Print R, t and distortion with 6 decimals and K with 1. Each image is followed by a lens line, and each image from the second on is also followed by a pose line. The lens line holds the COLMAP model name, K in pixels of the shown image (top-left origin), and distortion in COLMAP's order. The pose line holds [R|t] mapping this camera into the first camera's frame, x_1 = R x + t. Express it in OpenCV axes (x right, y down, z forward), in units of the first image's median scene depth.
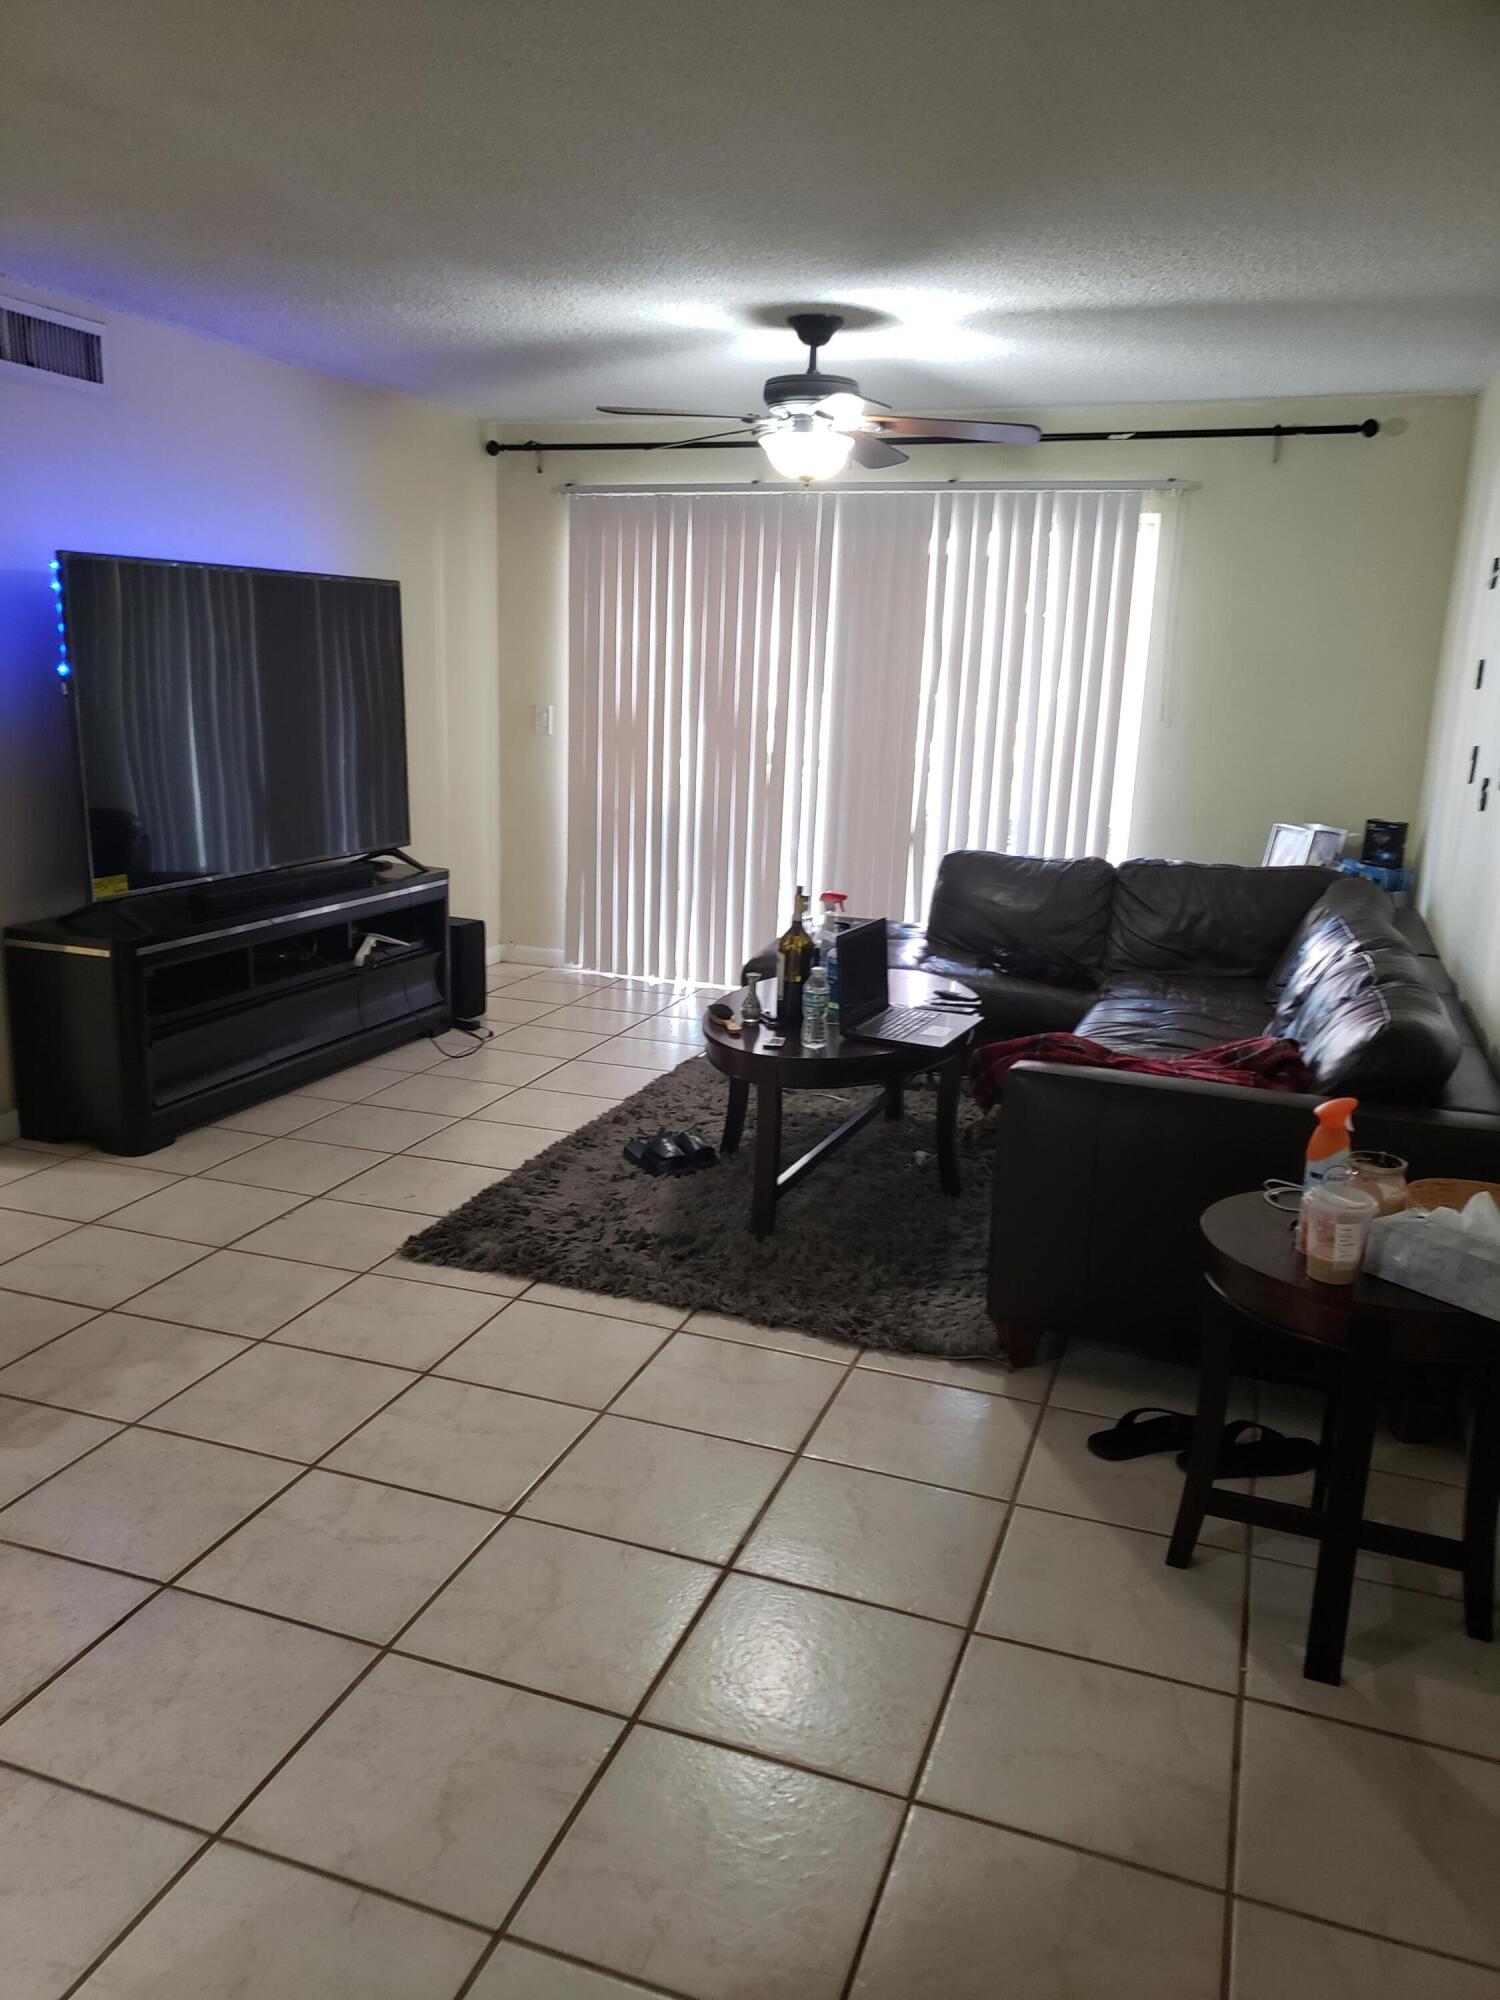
lens RADIAL K [[1551.8, 0, 734.6], [0, 1551.8, 1002.1], [0, 0, 1]] dist [0.002039, 0.000196]
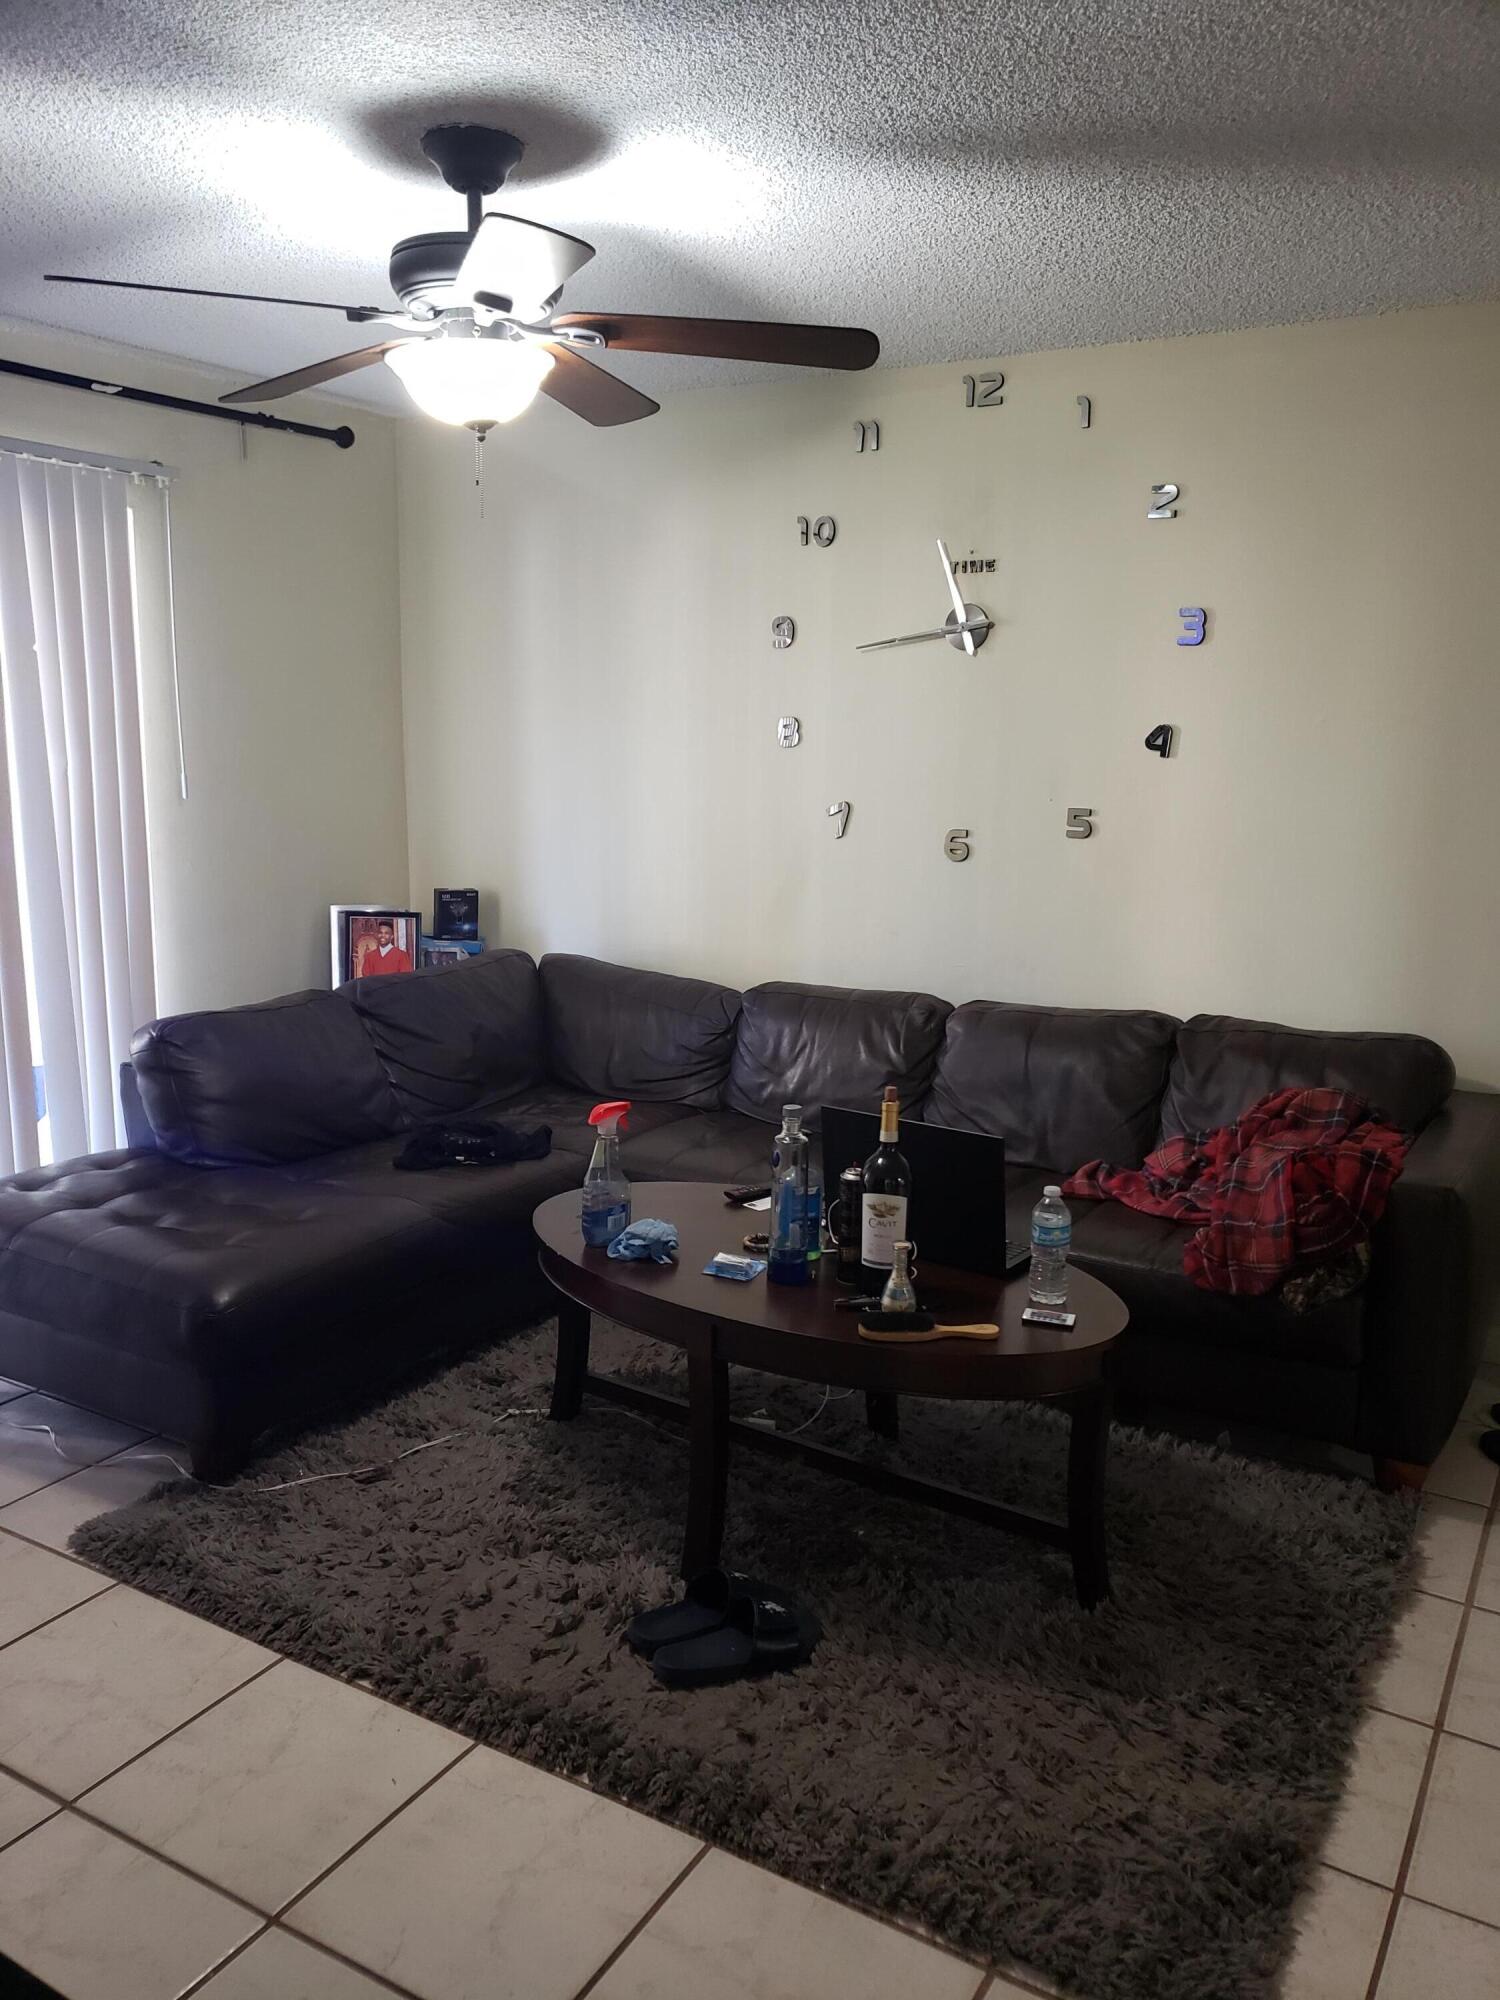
lens RADIAL K [[1551.8, 0, 734.6], [0, 1551.8, 1002.1], [0, 0, 1]] dist [0.002039, 0.000196]
pose [[0.204978, -0.201852, 0.957726, -0.523747], [0.200858, 0.966353, 0.160681, -0.206880], [-0.957935, 0.159431, 0.238625, 0.804143]]
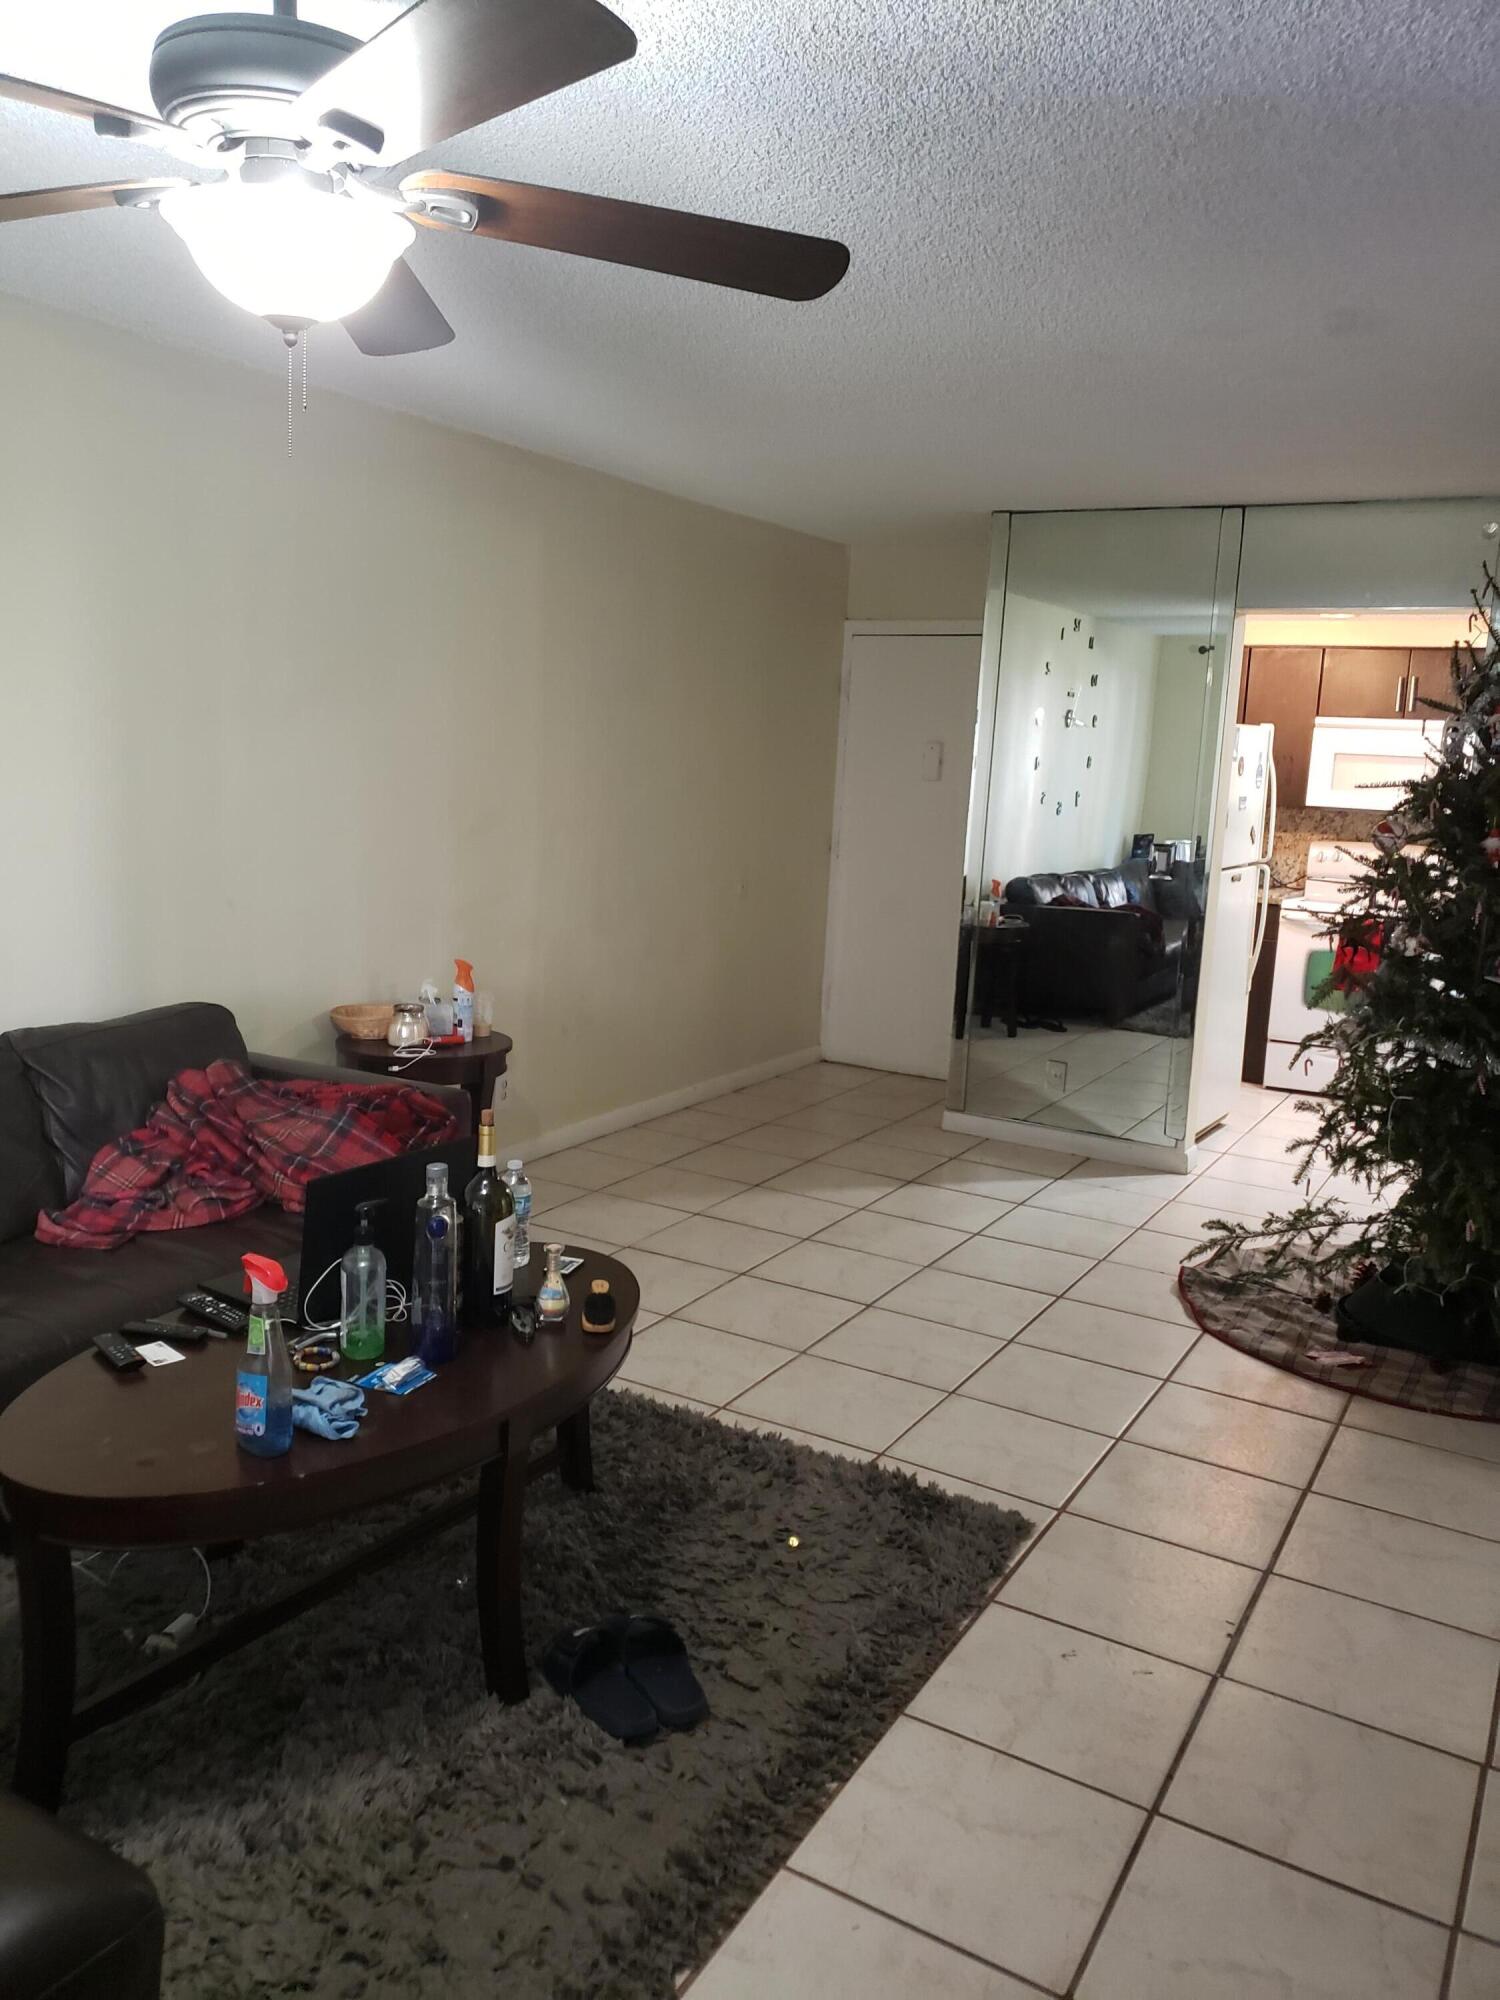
lens RADIAL K [[1551.8, 0, 734.6], [0, 1551.8, 1002.1], [0, 0, 1]] dist [0.002039, 0.000196]
pose [[-0.979261, -0.110820, 0.169610, -0.144482], [-0.039535, 0.925574, 0.376496, -0.322801], [-0.198710, 0.361982, -0.910760, 1.371379]]
